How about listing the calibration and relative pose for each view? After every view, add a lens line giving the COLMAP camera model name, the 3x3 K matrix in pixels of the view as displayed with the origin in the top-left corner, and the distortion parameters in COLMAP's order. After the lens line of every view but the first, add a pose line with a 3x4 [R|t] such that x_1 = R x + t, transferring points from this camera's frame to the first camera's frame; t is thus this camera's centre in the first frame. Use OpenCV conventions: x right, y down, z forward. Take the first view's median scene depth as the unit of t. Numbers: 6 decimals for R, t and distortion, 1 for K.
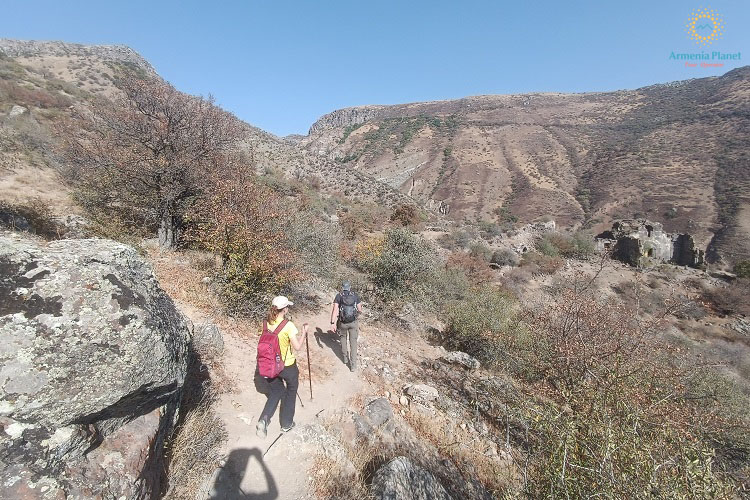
lens RADIAL K [[323.9, 0, 375.0], [0, 323.9, 250.0], [0, 0, 1]] dist [0.041717, 0.000313]
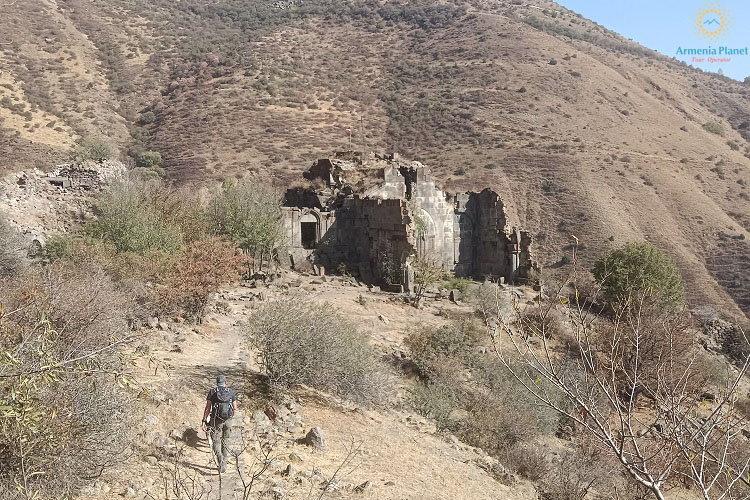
lens RADIAL K [[770.1, 0, 375.0], [0, 770.1, 250.0], [0, 0, 1]] dist [0.021888, -0.001985]
pose [[0.617229, 0.026422, 0.786340, 0.124905], [0.082970, 0.991677, -0.098448, 0.045327], [-0.782397, 0.126008, 0.609899, 0.331209]]
